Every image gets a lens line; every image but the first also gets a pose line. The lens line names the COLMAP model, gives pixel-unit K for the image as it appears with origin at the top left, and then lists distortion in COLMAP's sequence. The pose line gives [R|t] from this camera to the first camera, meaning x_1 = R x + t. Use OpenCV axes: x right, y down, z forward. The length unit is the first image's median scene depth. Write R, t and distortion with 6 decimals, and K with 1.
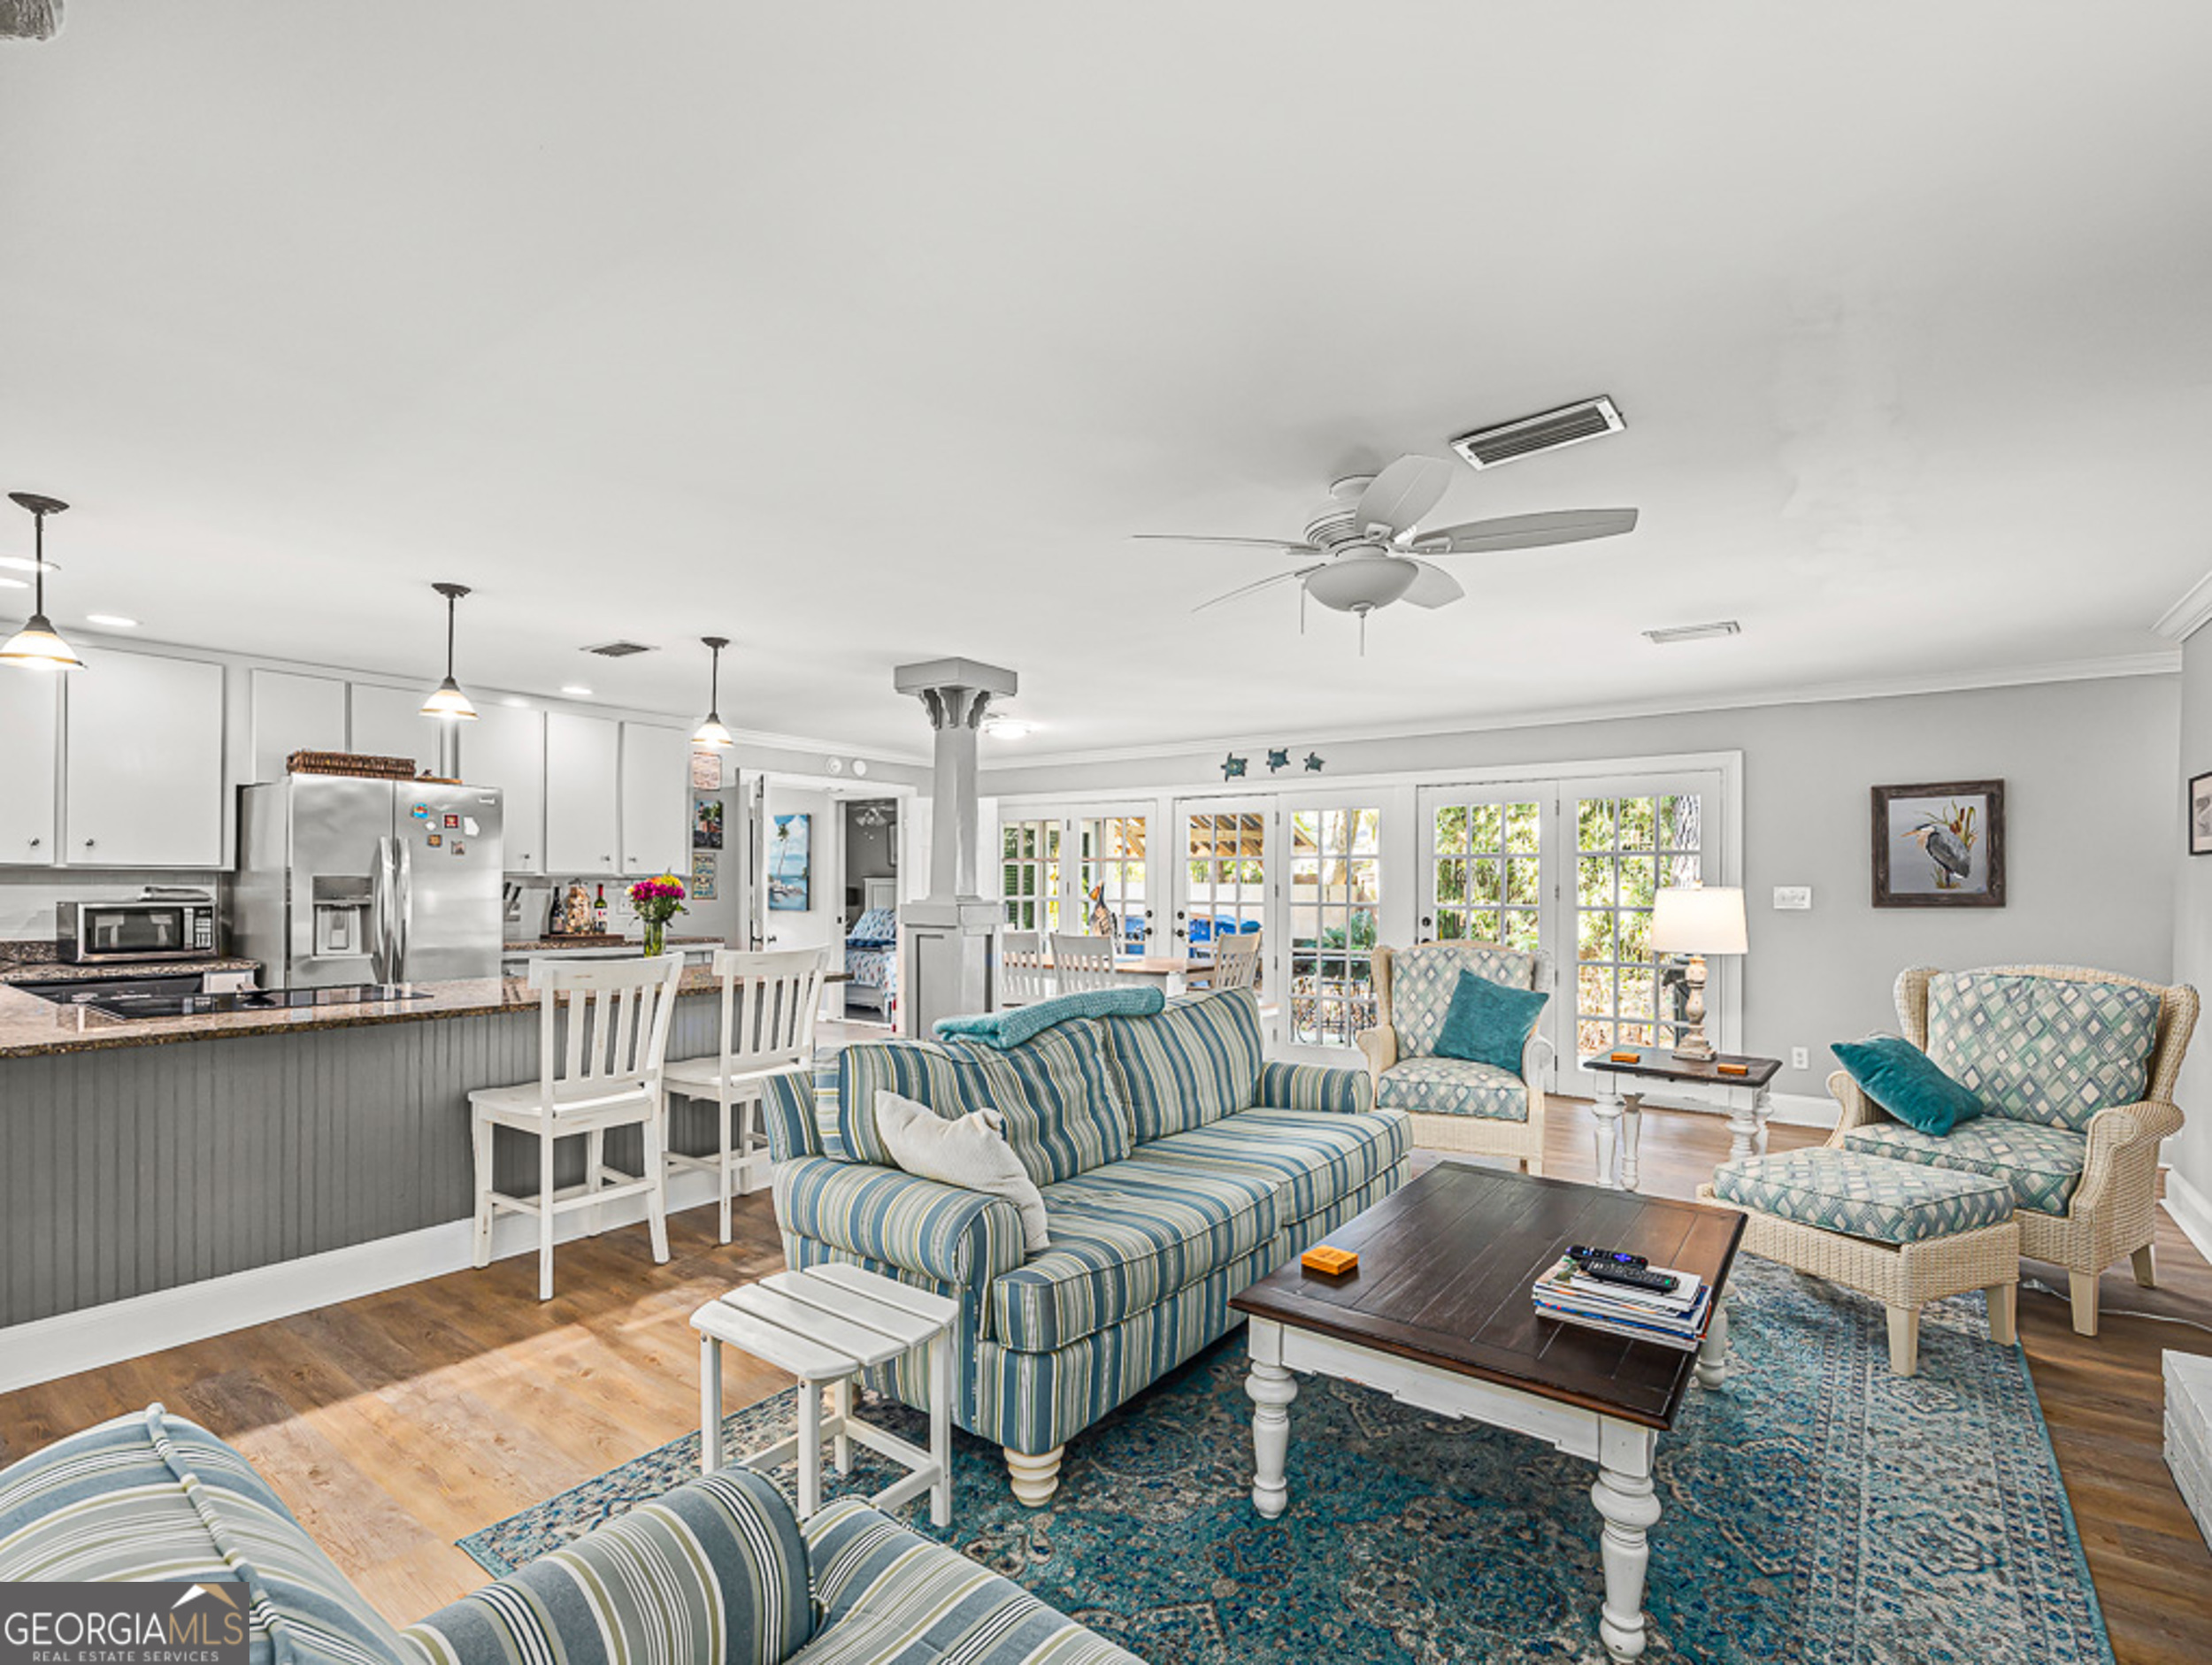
lens RADIAL K [[1048.7, 0, 1109.7], [0, 1048.7, 890.3], [0, 0, 1]] dist [0.003496, 0.000331]
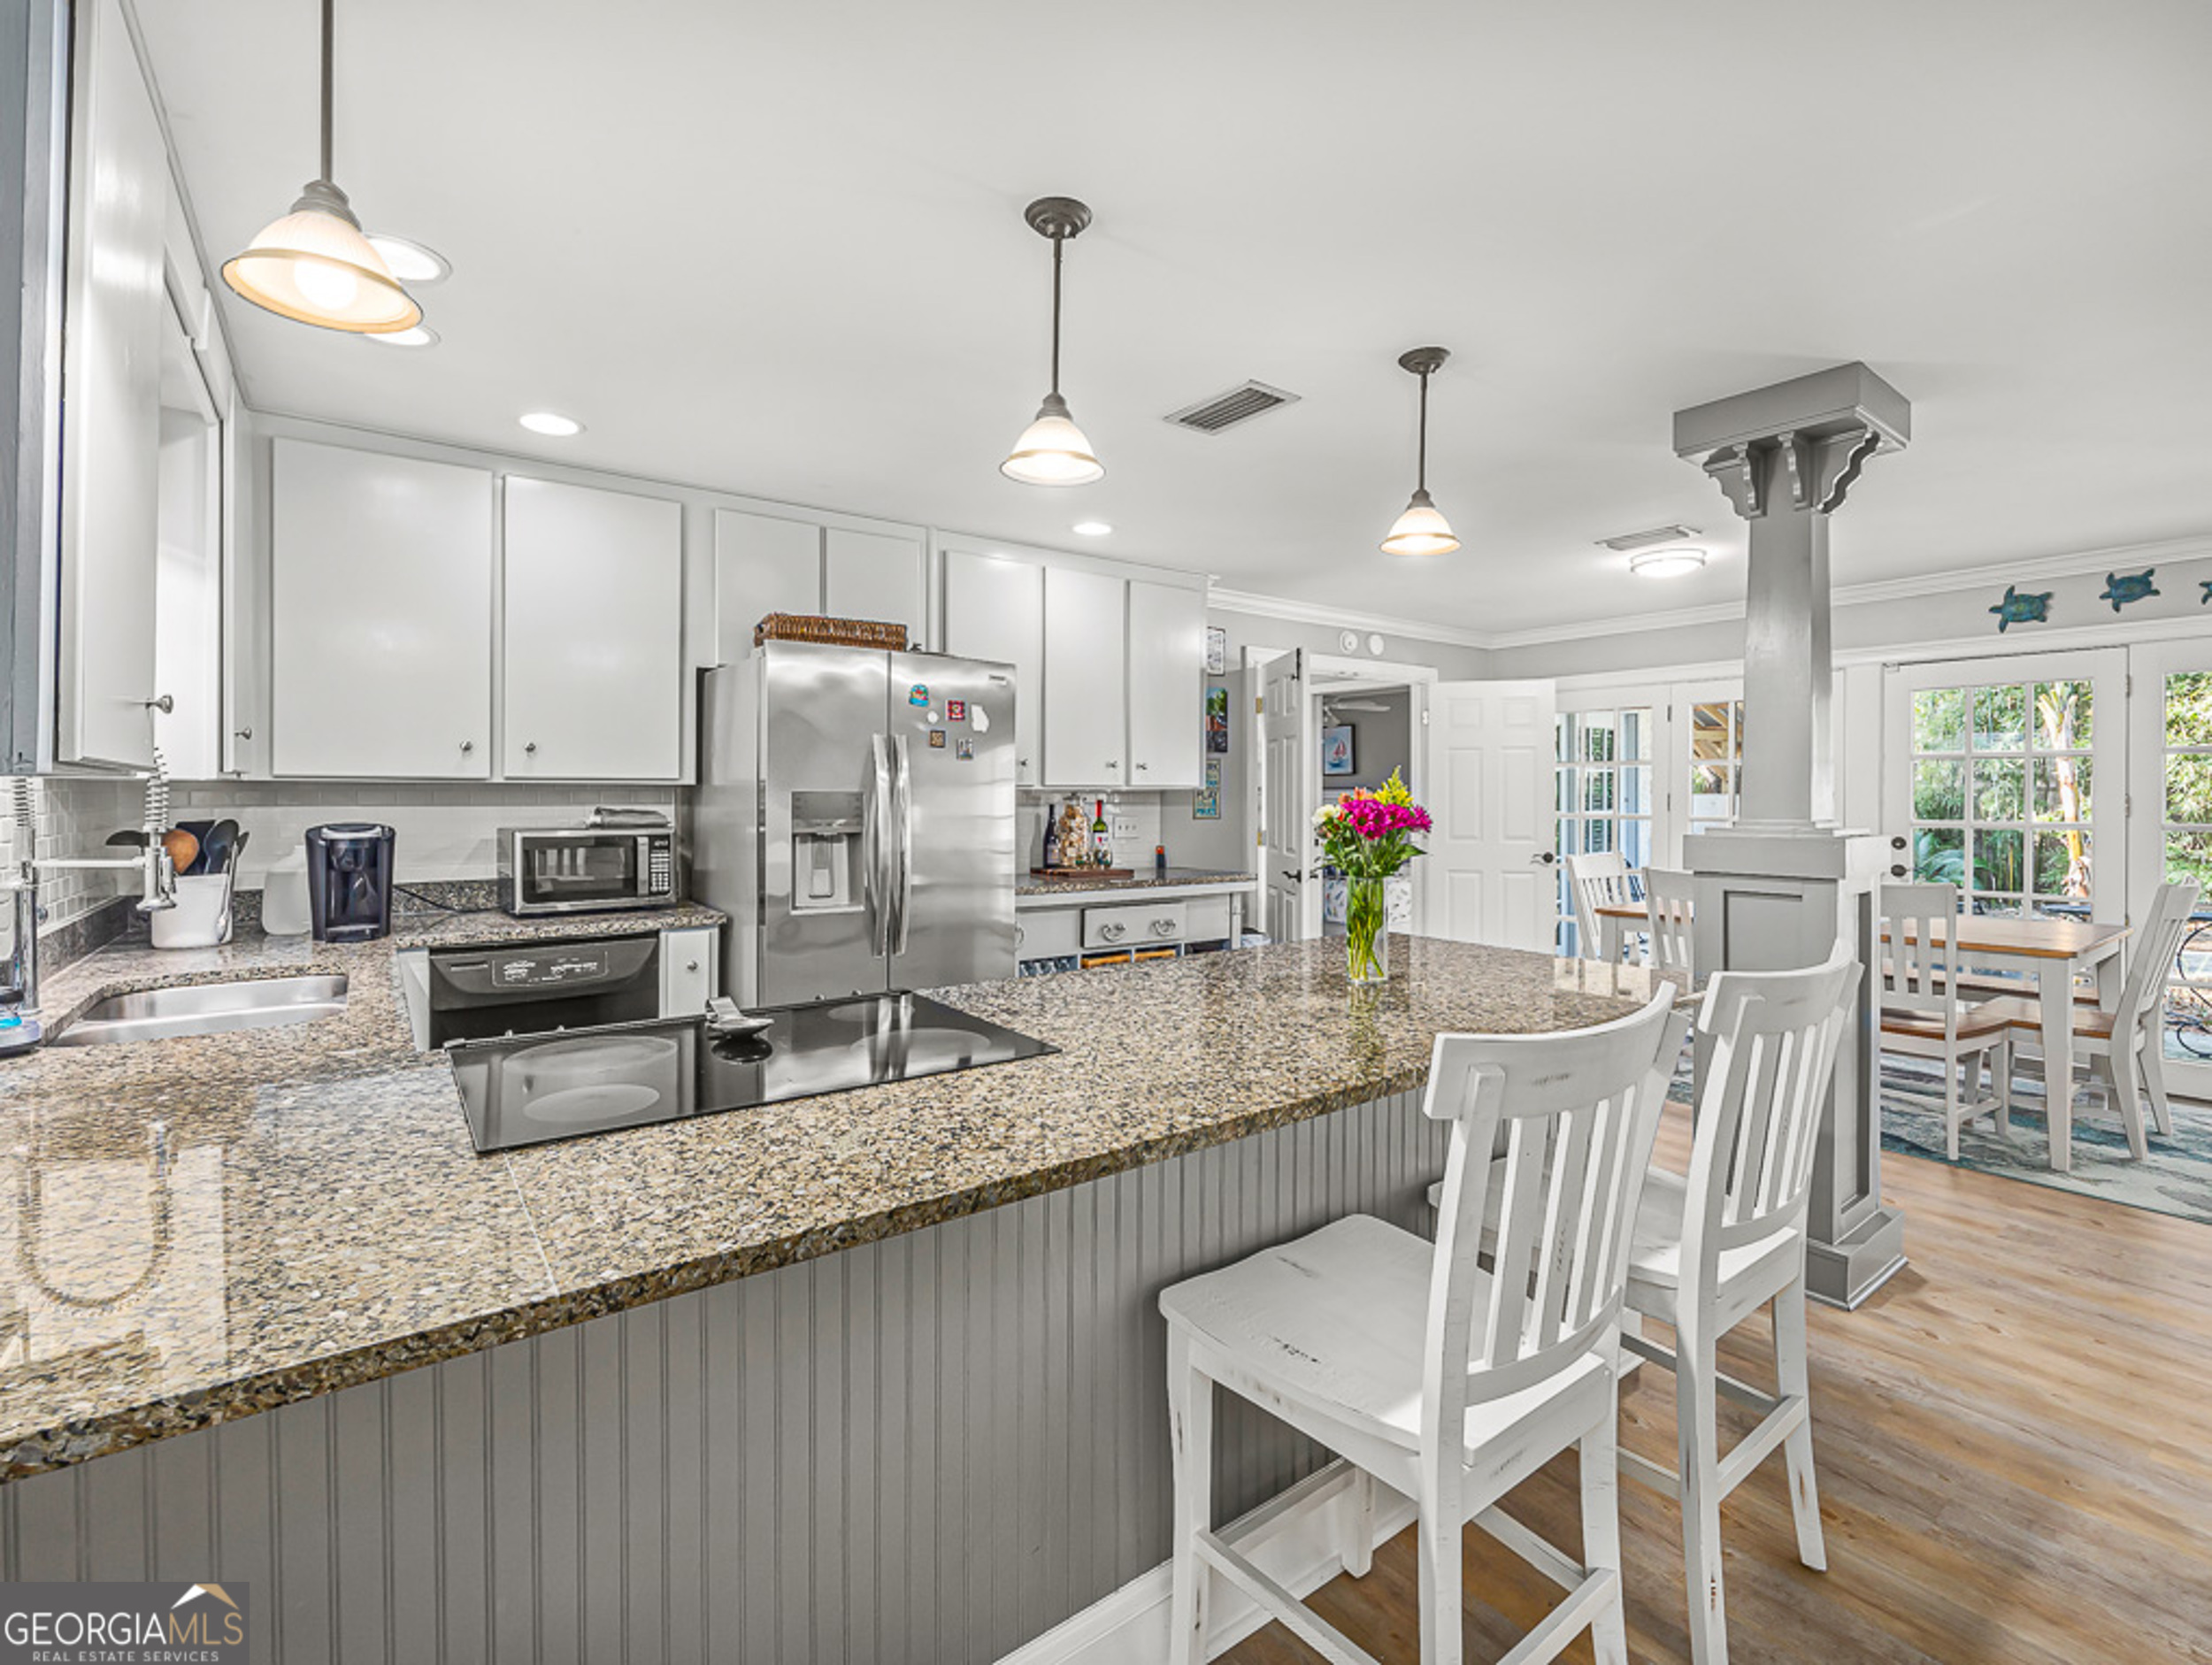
lens RADIAL K [[997.4, 0, 1107.3], [0, 997.4, 802.6], [0, 0, 1]] dist [-0.000281, -0.000102]
pose [[0.956309, -0.003317, -0.292339, -0.407654], [0.003581, 0.999994, 0.000367, -0.006490], [0.292336, -0.001398, 0.956315, 0.482053]]
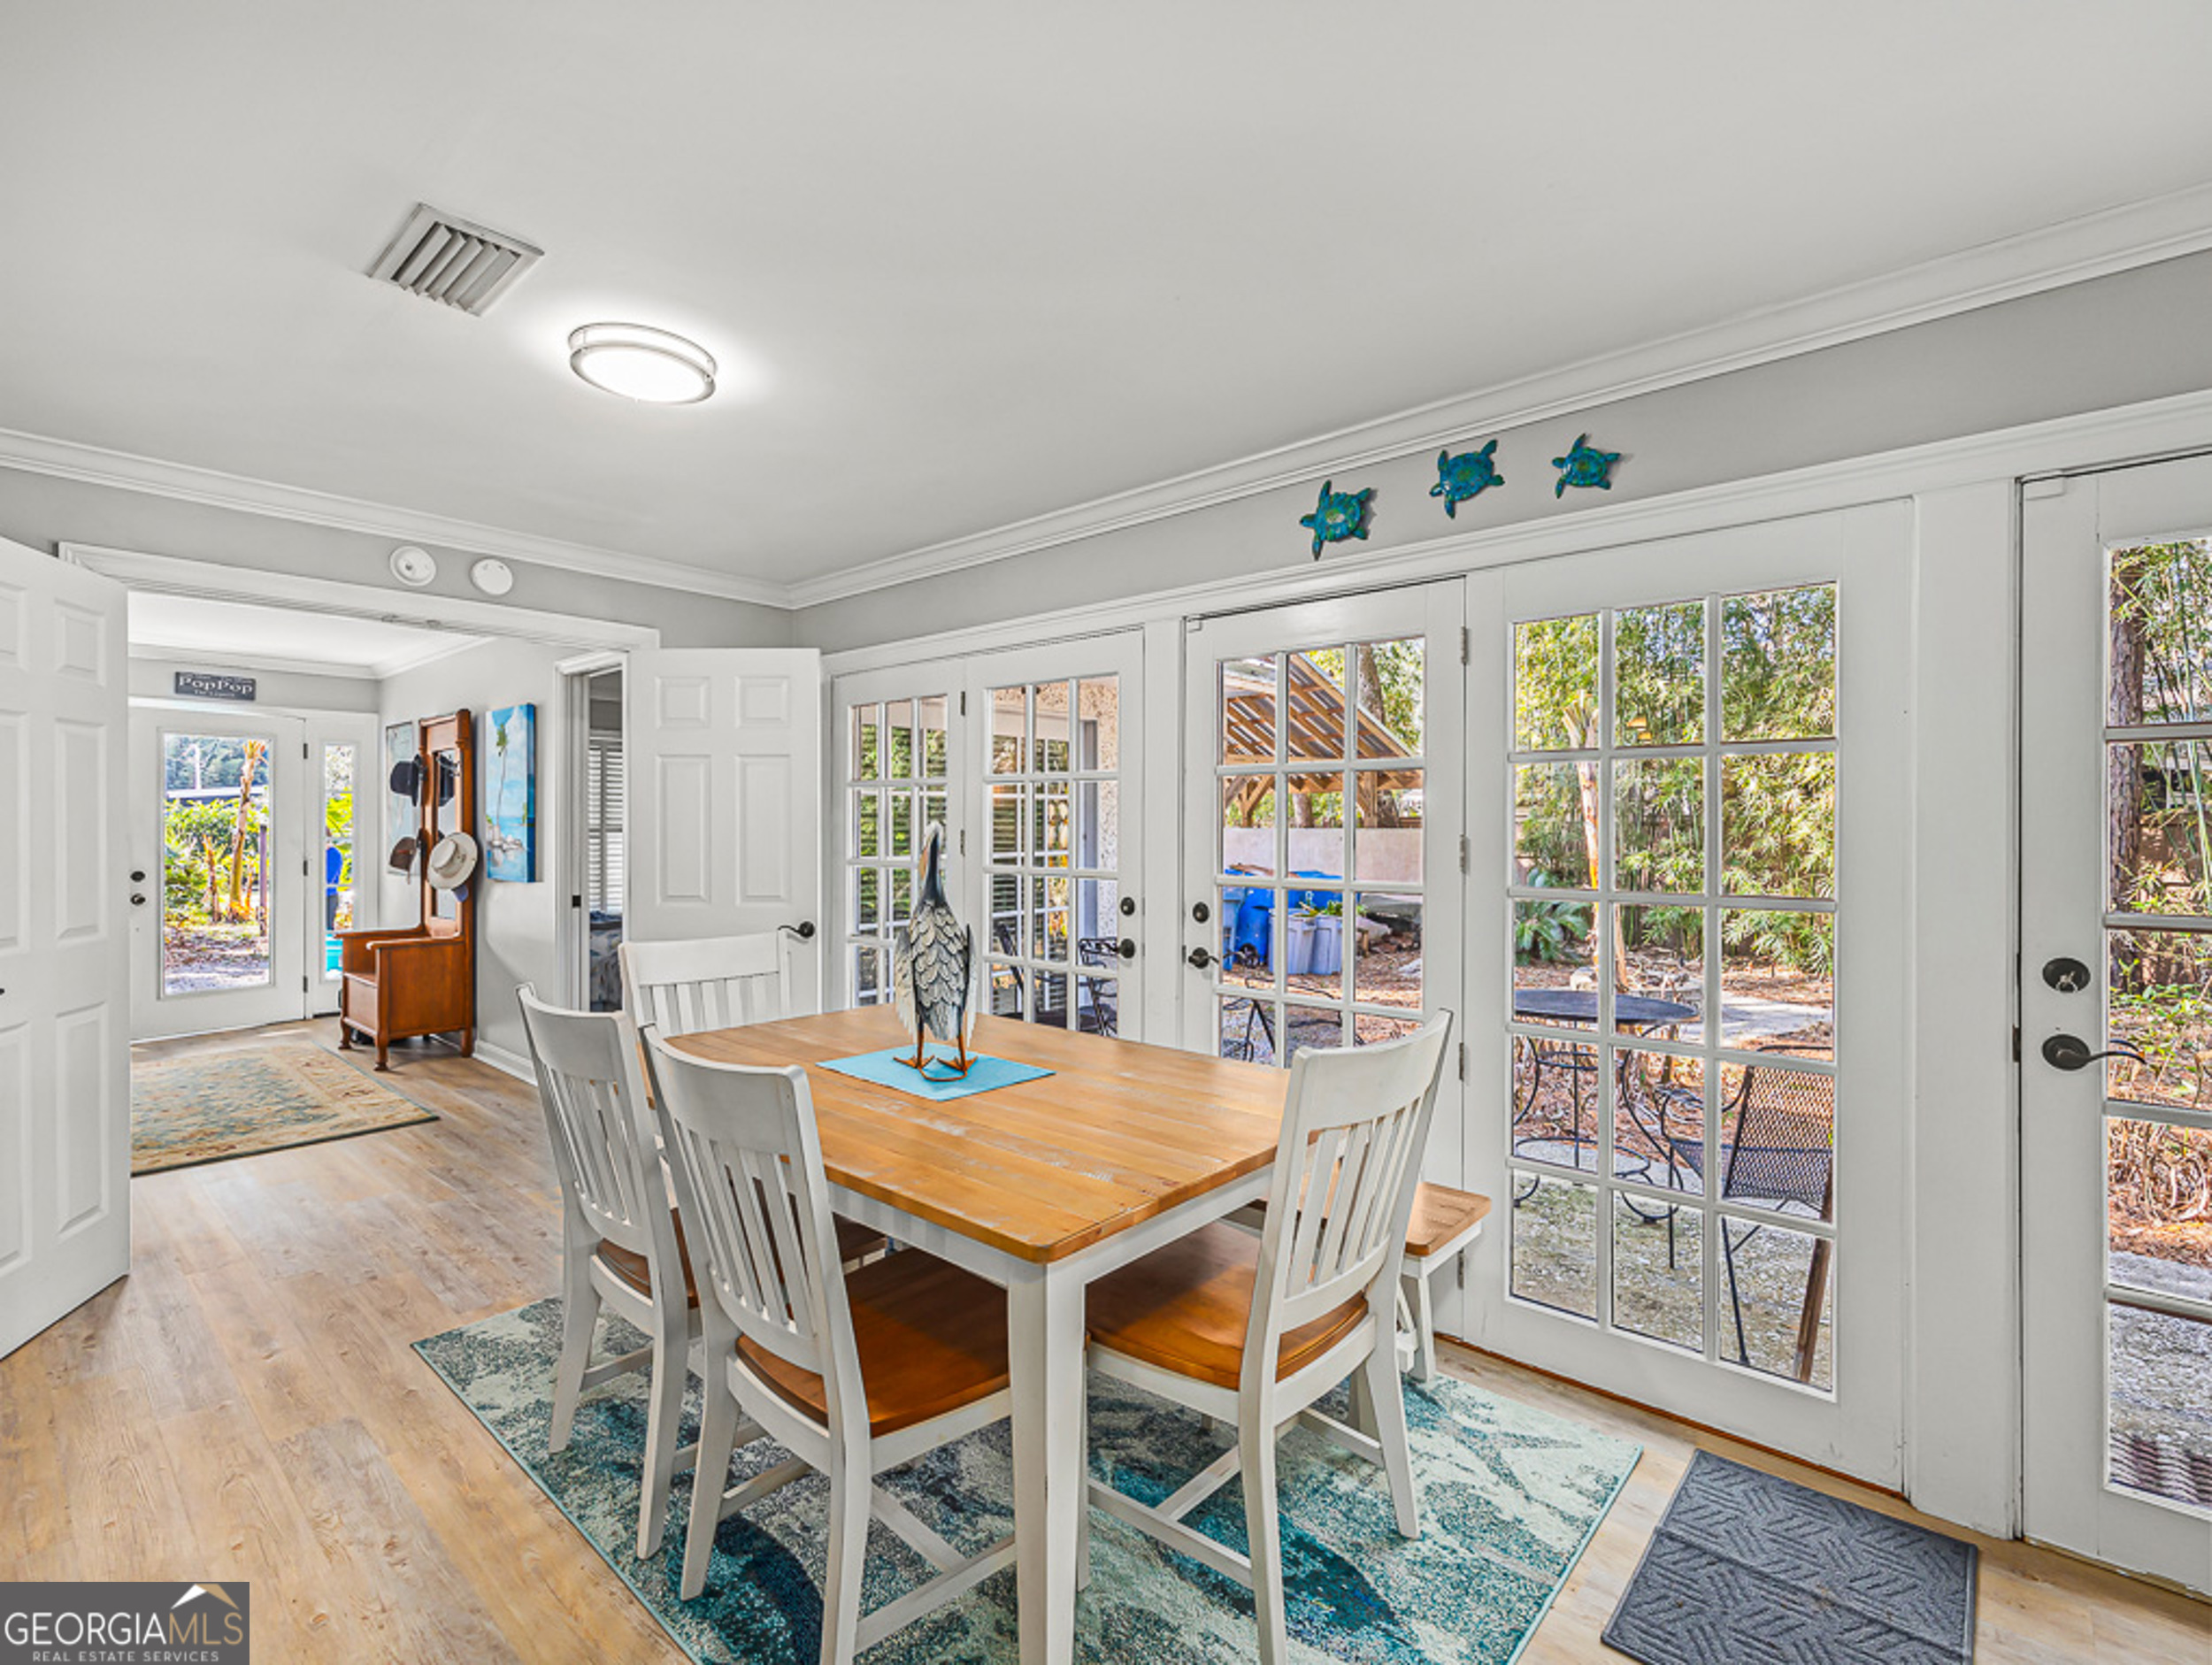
lens RADIAL K [[1003.3, 0, 1106.0], [0, 1003.3, 832.5], [0, 0, 1]] dist [0.000495, -0.000165]
pose [[0.995485, -0.002188, -0.094893, 0.125697], [0.002094, 0.999997, -0.001096, -0.011404], [0.094895, 0.000893, 0.995487, 1.139364]]
